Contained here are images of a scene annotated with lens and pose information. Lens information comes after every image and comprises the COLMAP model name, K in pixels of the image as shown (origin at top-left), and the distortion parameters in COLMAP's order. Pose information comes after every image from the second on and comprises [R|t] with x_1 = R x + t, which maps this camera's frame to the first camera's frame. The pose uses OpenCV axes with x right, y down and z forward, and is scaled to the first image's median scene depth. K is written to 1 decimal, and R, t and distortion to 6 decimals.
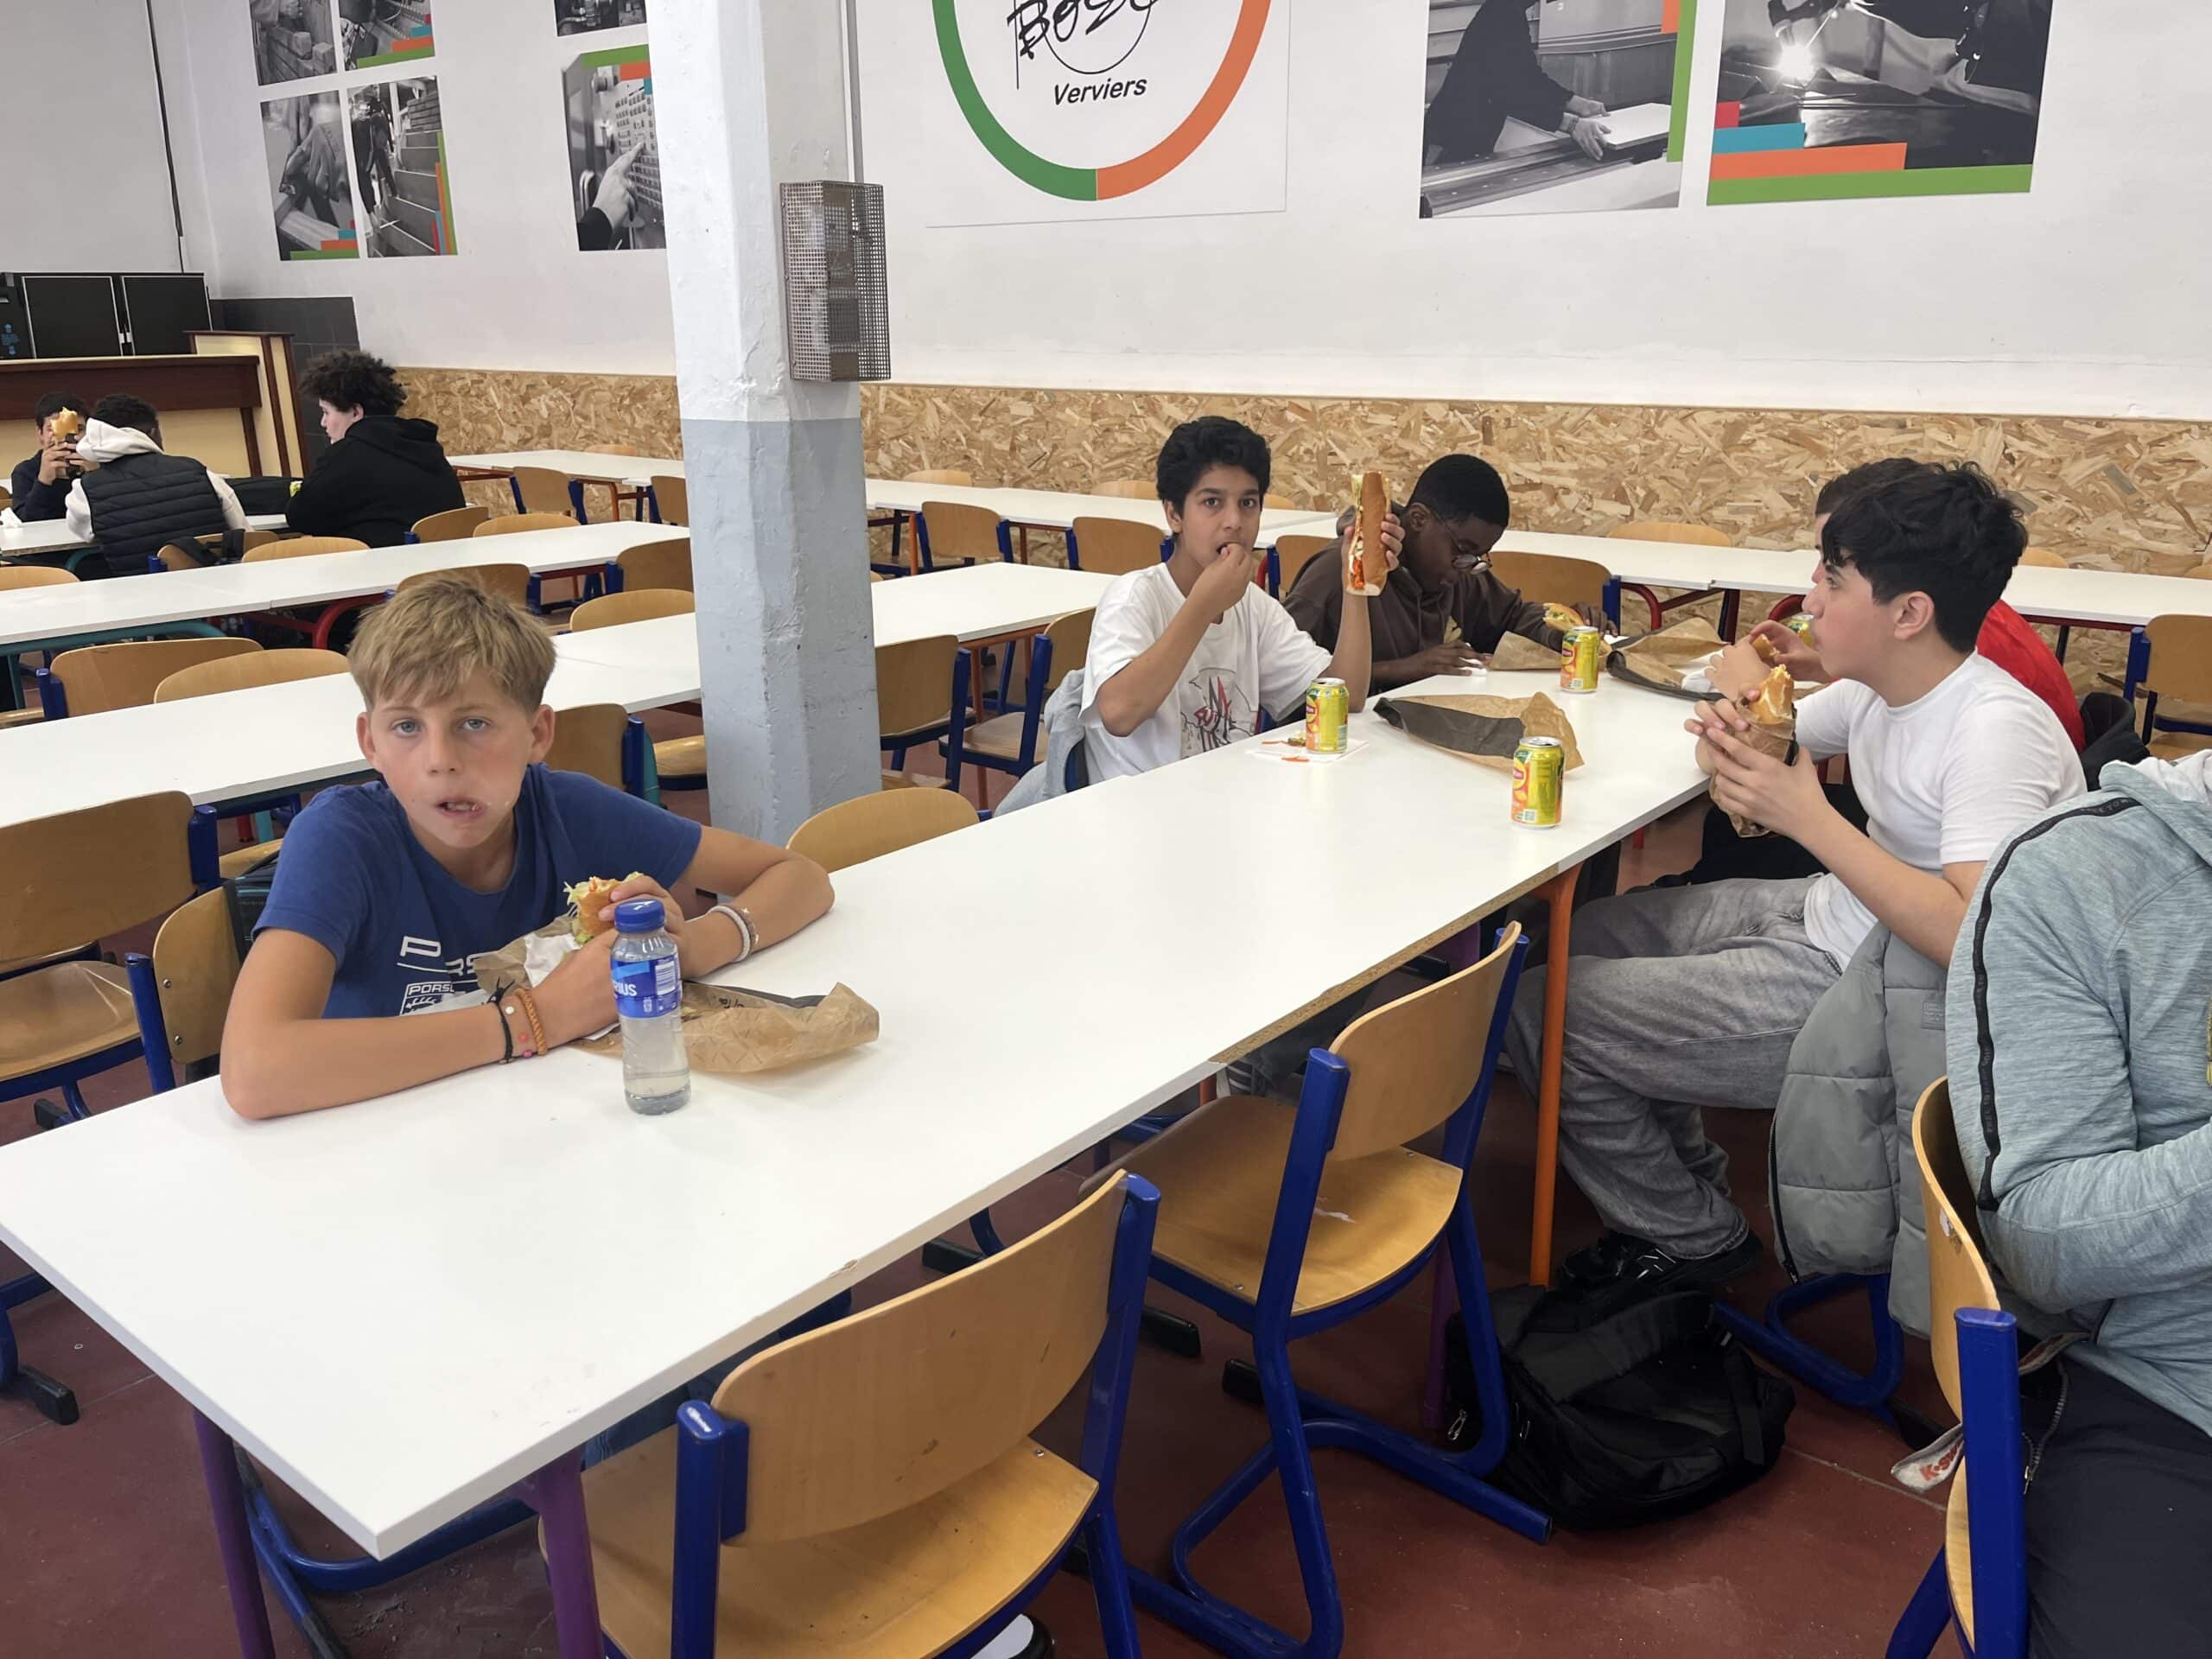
lens RADIAL K [[1681.6, 0, 1107.0], [0, 1681.6, 791.0], [0, 0, 1]] dist [0.088004, -0.144141]
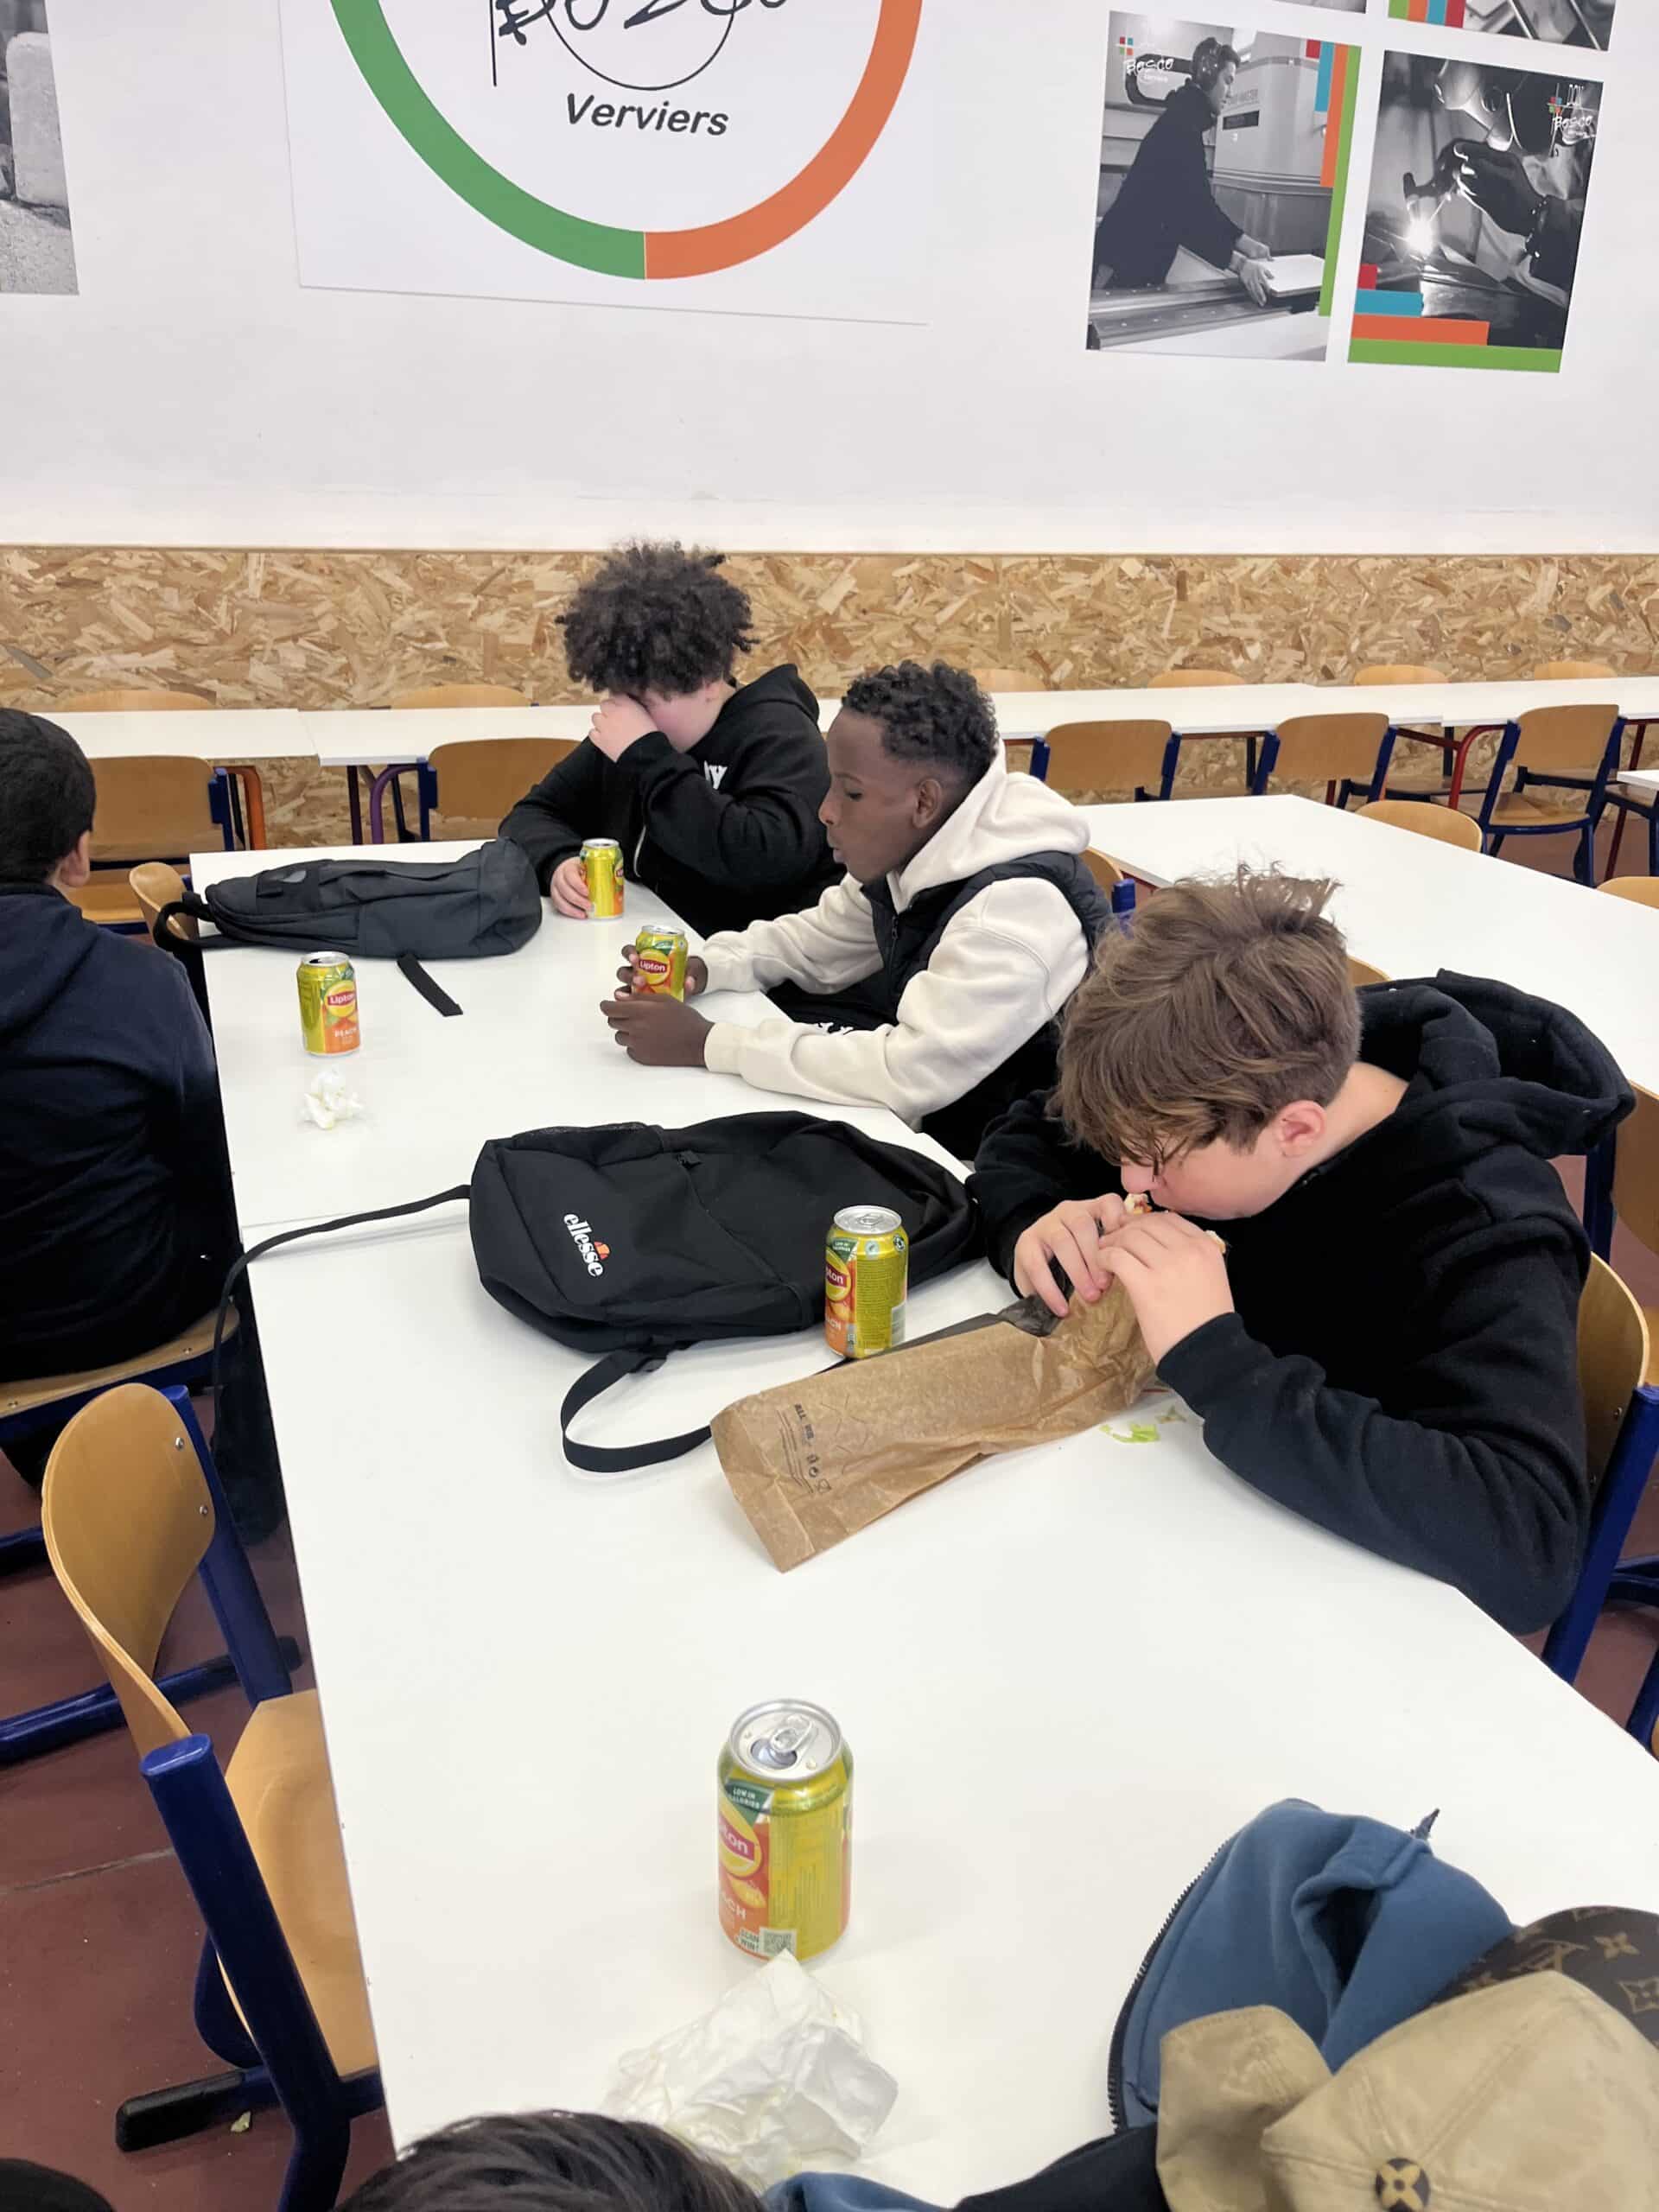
lens RADIAL K [[1681.6, 0, 829.5], [0, 1681.6, 1106.0], [0, 0, 1]] dist [0.088004, -0.144141]
pose [[0.500296, -0.299056, 0.812570, -0.772991], [0.205663, 0.952646, 0.223983, -0.192156], [-0.841075, 0.055058, 0.538109, 0.677597]]
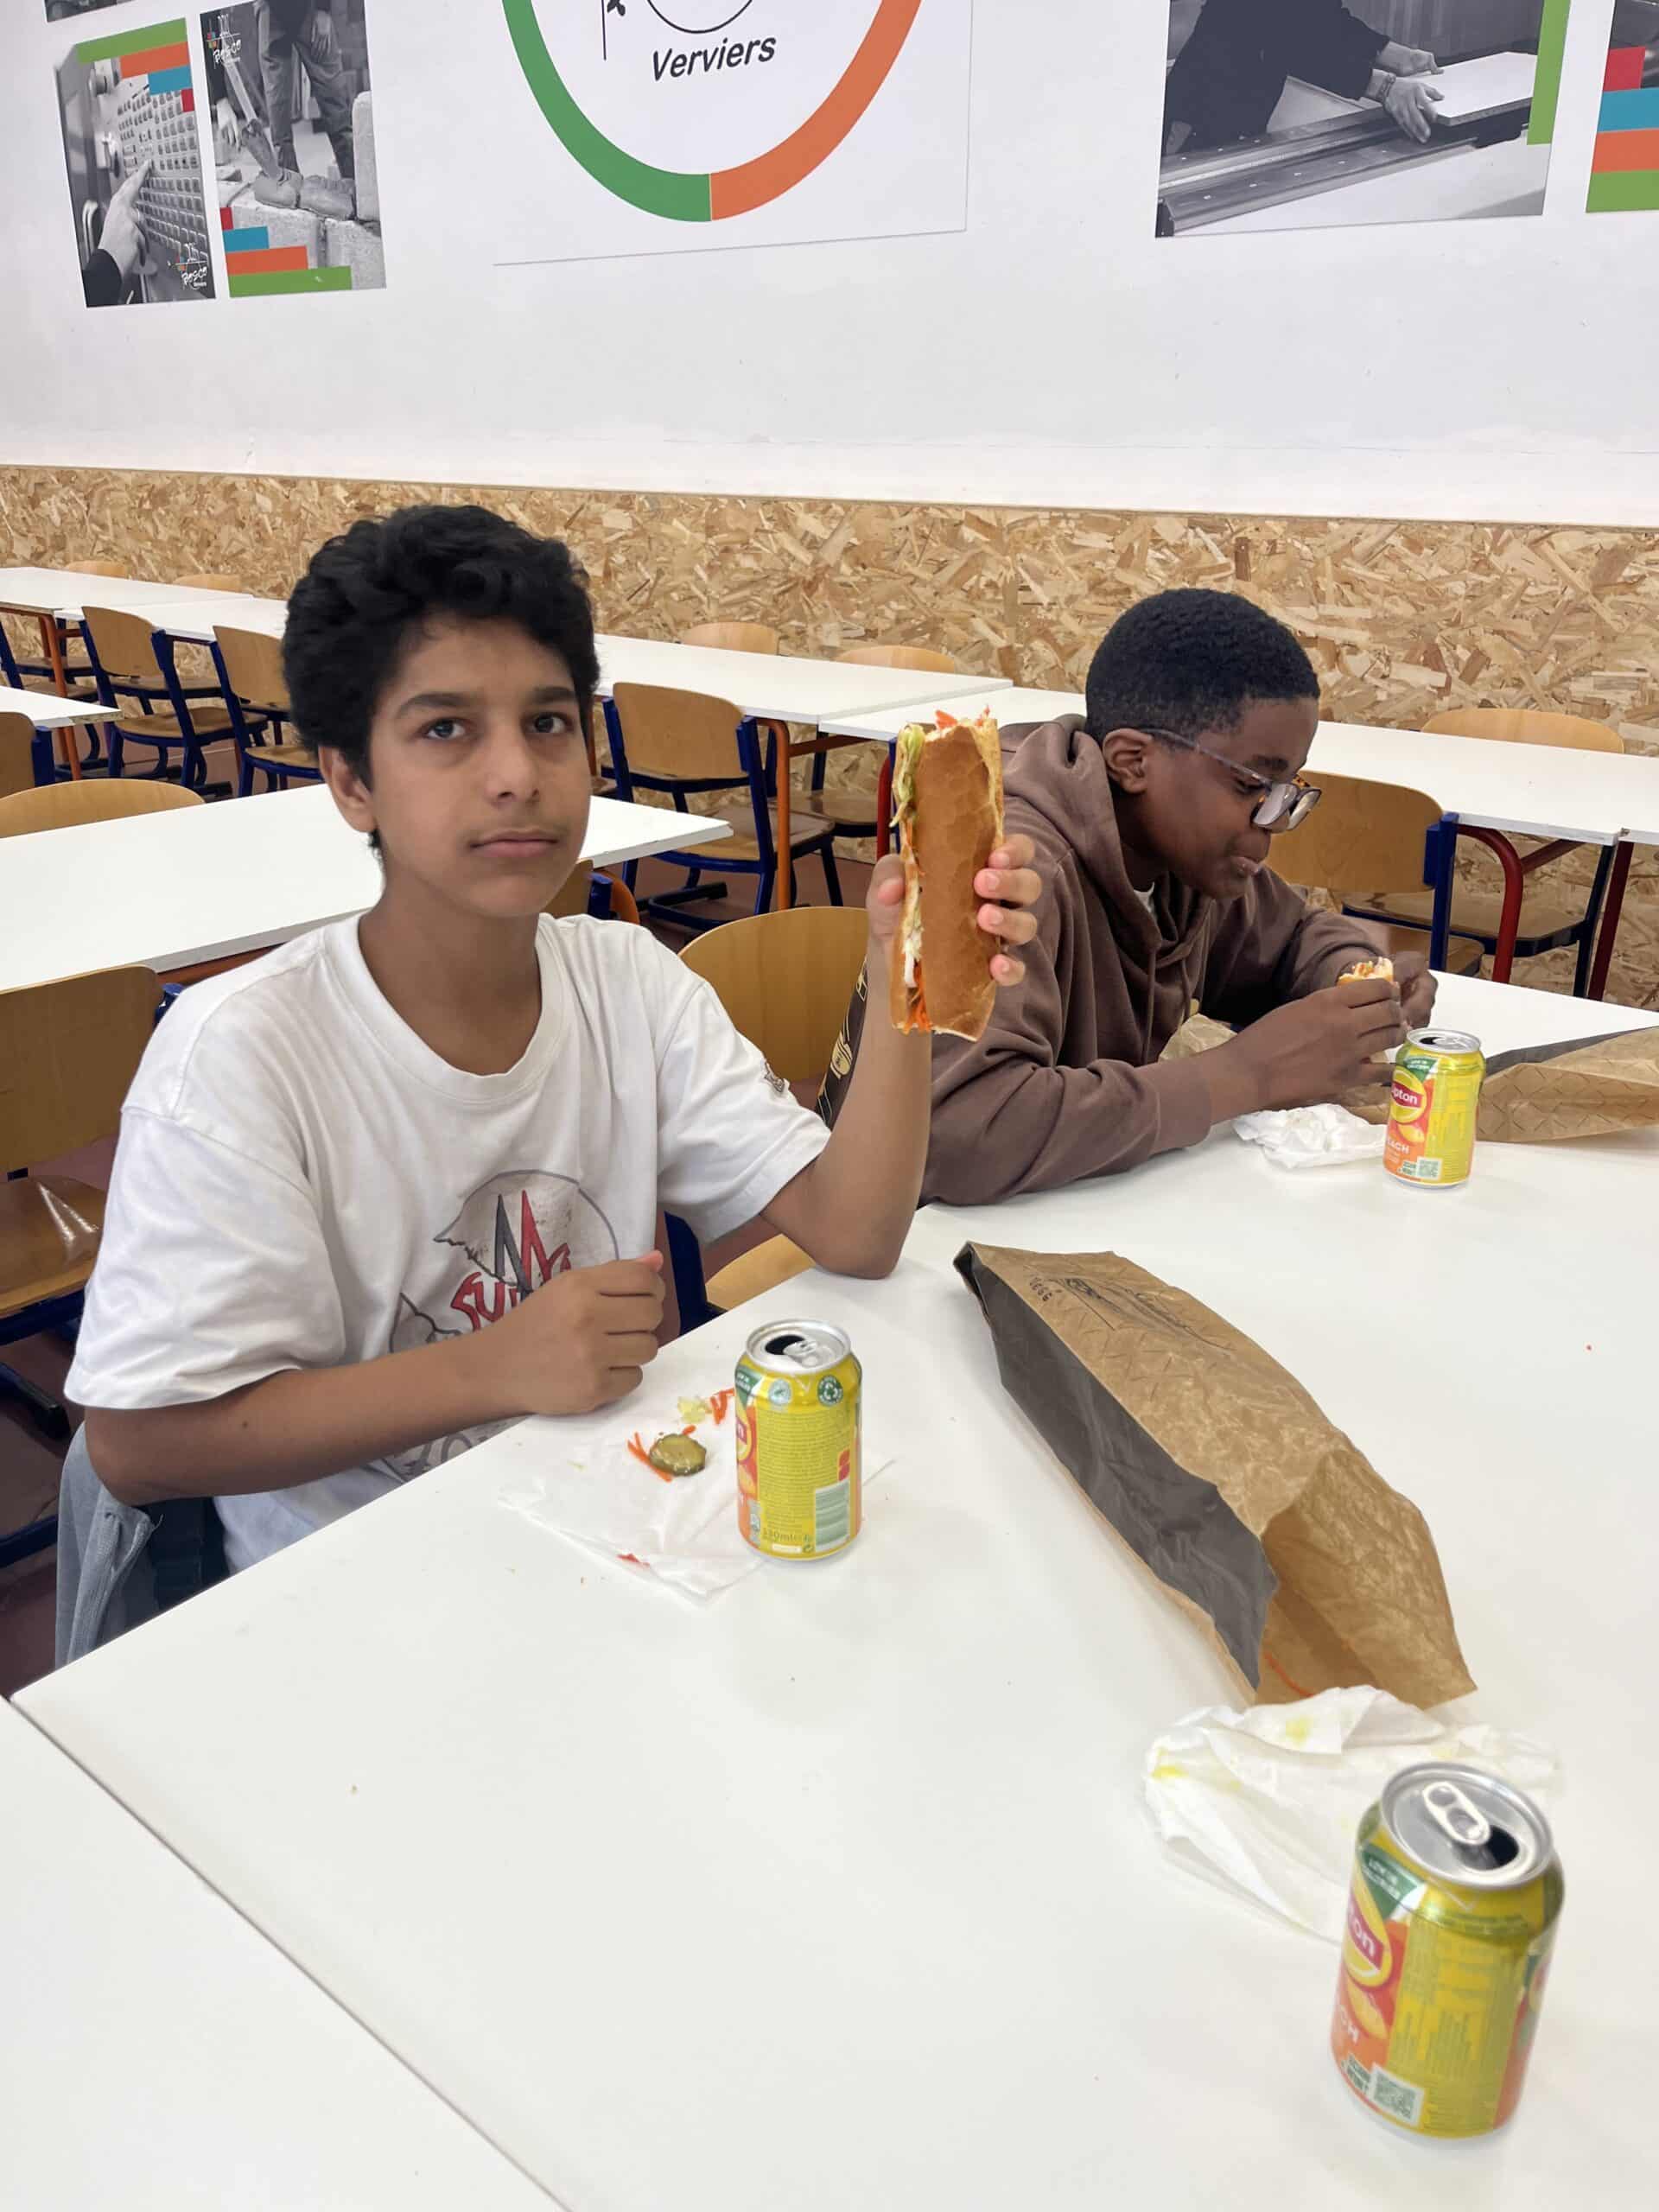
lens RADIAL K [[1654.5, 0, 841.1], [0, 1654.5, 1106.3], [0, 0, 1]] dist [0.106015, -0.161167]
pose [[0.999919, 0.012657, -0.001122, 0.065018], [-0.012459, 0.993967, 0.108974, -0.063375], [0.002495, -0.108951, 0.994044, 0.297634]]
